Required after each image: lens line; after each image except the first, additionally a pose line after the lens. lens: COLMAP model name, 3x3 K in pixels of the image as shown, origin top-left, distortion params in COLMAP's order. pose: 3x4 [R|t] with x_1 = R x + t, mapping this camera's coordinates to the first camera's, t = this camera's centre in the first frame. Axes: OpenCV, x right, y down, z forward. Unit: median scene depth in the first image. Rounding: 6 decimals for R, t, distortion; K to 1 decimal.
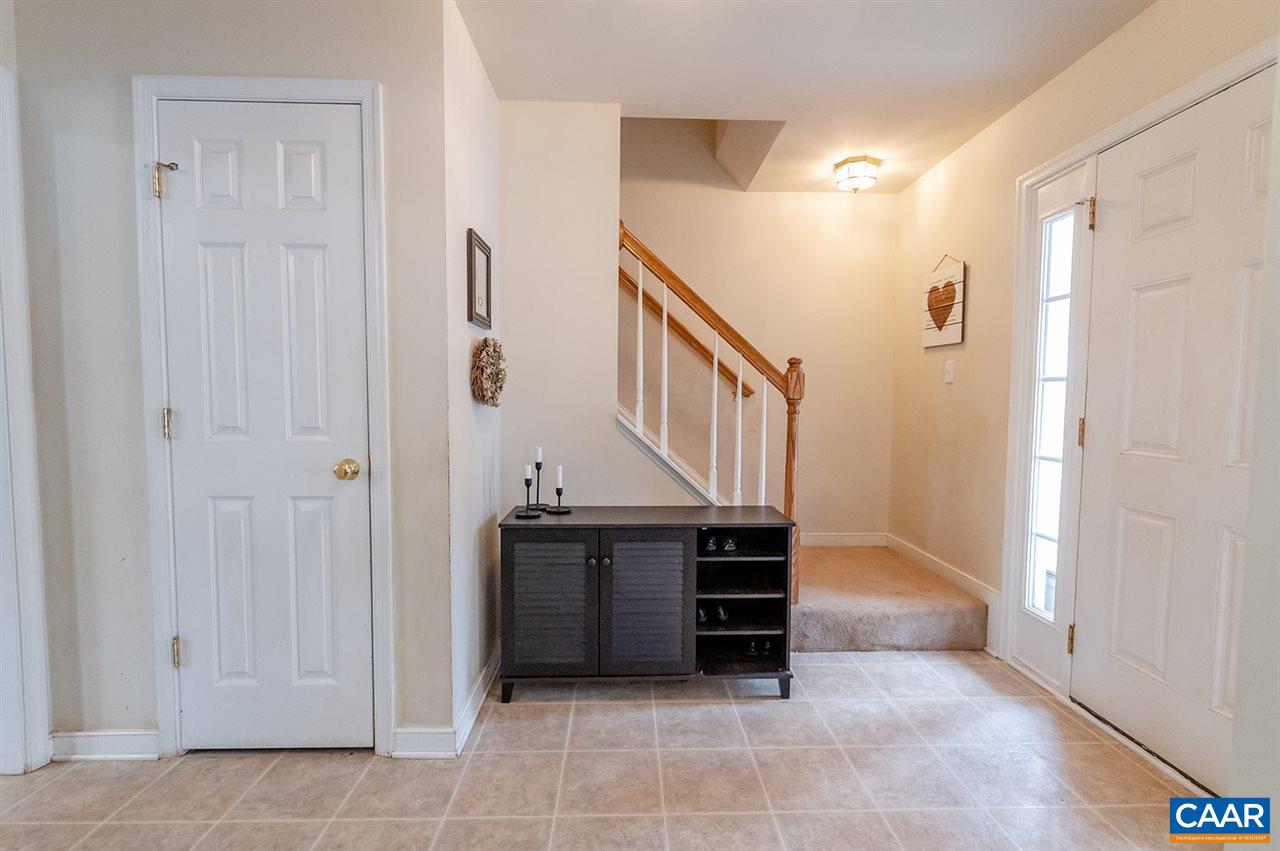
lens RADIAL K [[566.9, 0, 647.3], [0, 566.9, 433.7], [0, 0, 1]] dist [0.002001, -0.000463]
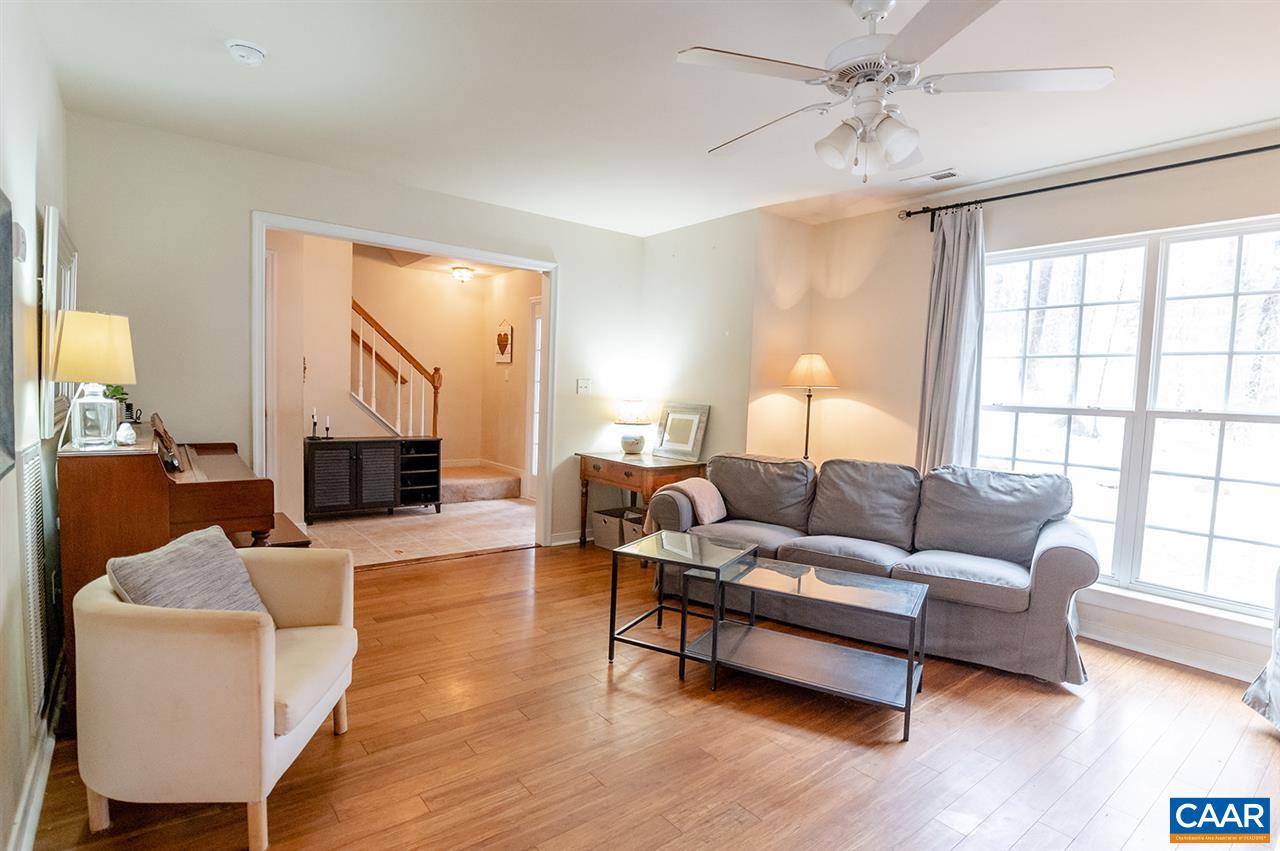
lens RADIAL K [[637.8, 0, 636.7], [0, 637.8, 432.6], [0, 0, 1]] dist [-0.019452, -0.000862]
pose [[0.808422, -0.017797, 0.588335, -0.548664], [0.007493, 0.999773, 0.019946, 0.070471], [-0.588556, -0.011716, 0.808371, -1.389769]]
